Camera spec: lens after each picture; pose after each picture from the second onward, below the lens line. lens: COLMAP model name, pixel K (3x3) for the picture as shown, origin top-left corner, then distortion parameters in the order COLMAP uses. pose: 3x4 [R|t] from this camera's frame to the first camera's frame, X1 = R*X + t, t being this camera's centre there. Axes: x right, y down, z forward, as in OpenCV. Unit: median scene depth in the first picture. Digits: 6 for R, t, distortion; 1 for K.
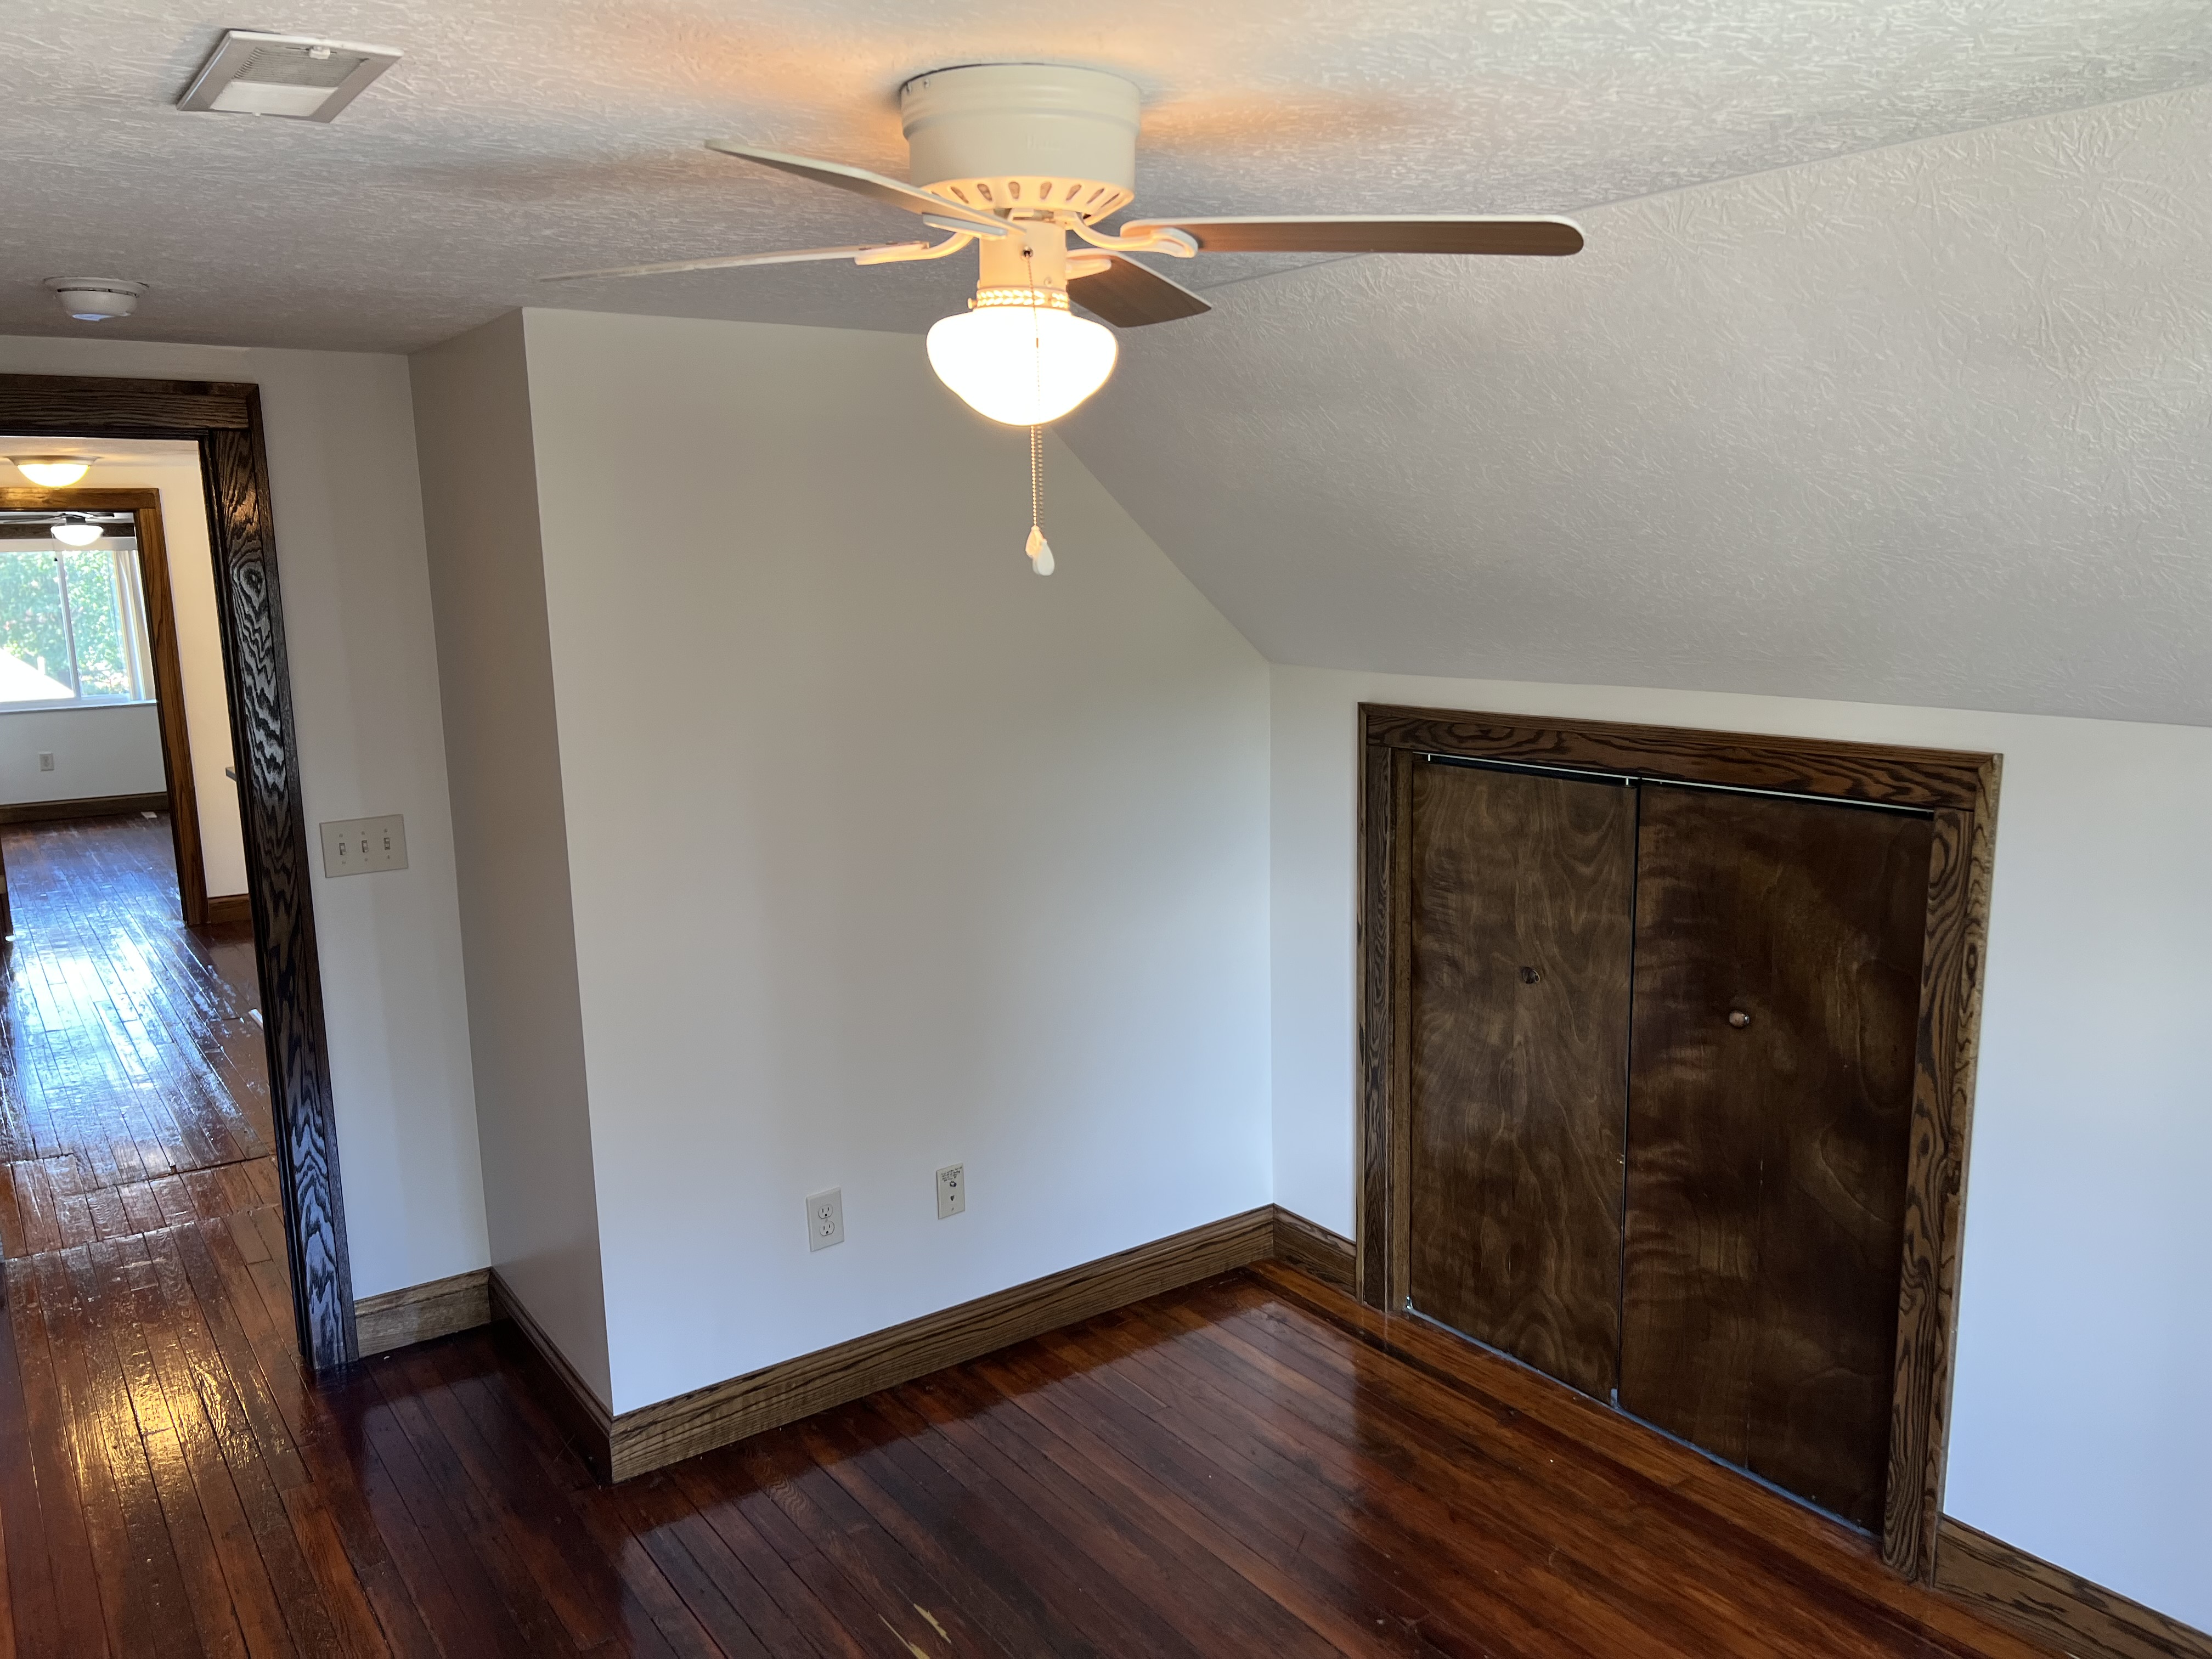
lens RADIAL K [[1678.1, 0, 1110.6], [0, 1678.1, 826.1], [0, 0, 1]] dist [0.000979, -0.011782]
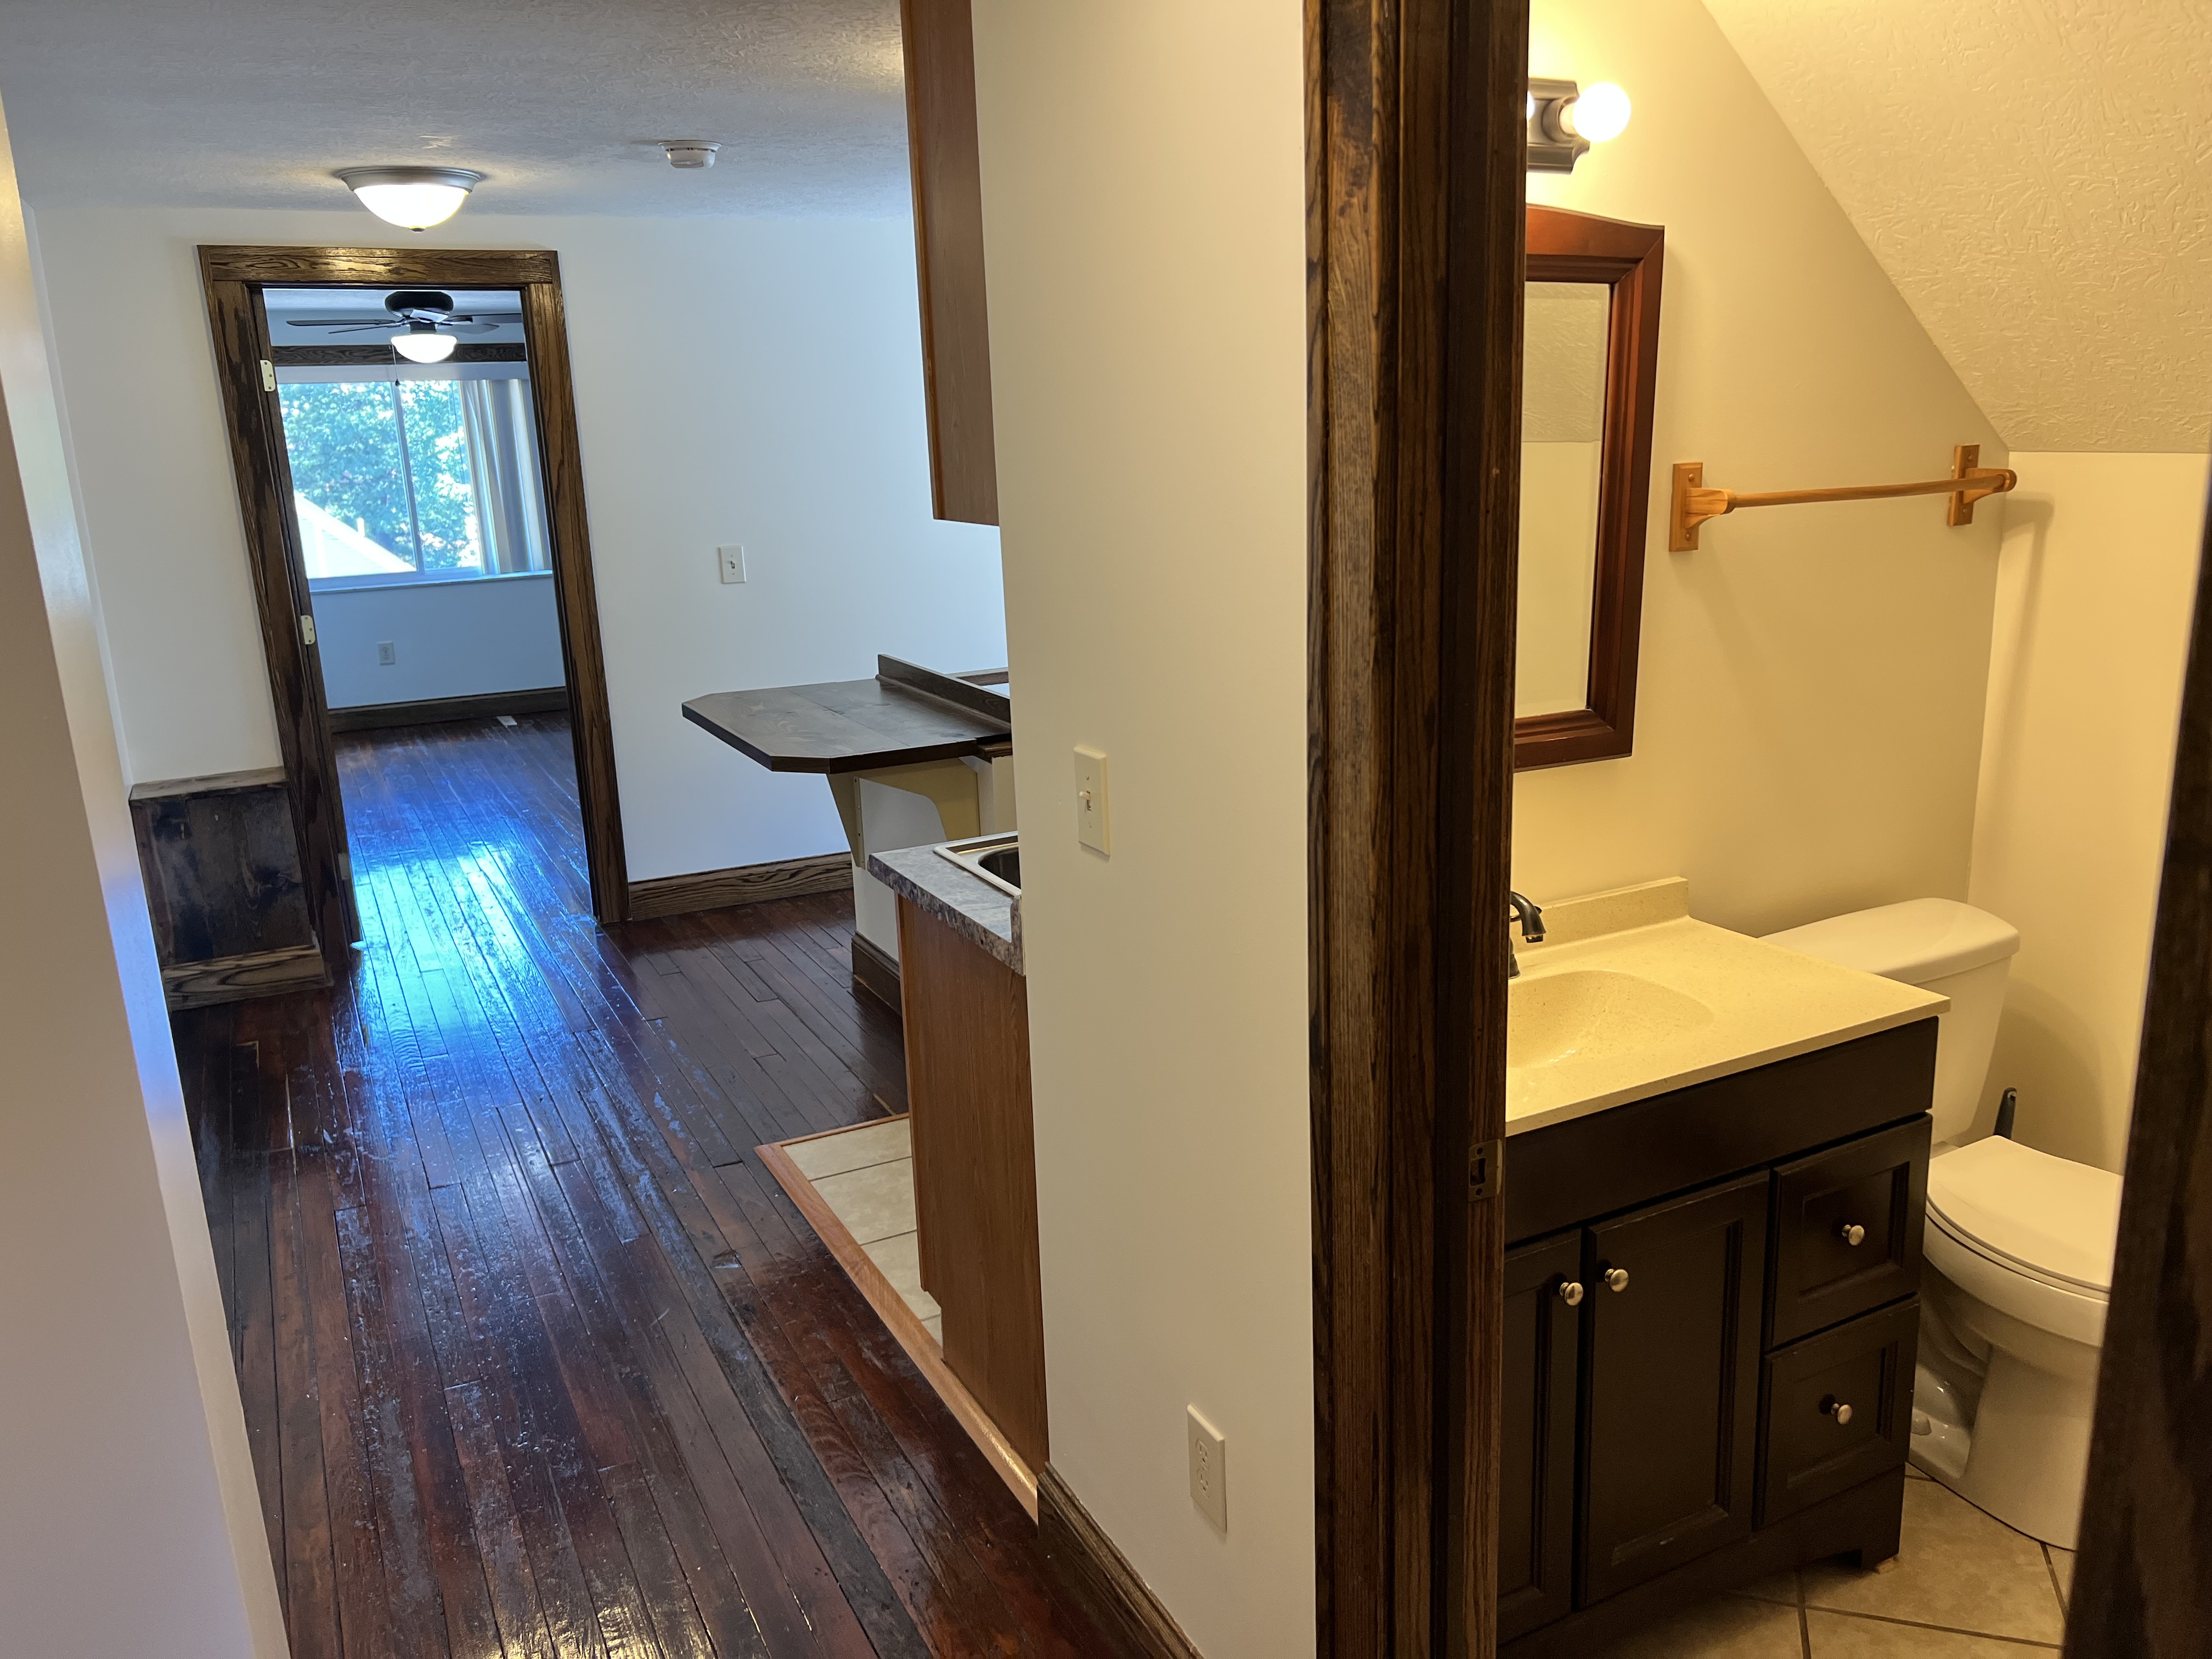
lens RADIAL K [[1678.1, 0, 1106.7], [0, 1678.1, 831.3], [0, 0, 1]] dist [0.000979, -0.011782]
pose [[0.988509, 0.024472, -0.149167, -0.215448], [-0.011591, 0.996174, 0.086619, -0.032969], [0.150717, -0.083895, 0.985011, 0.318960]]
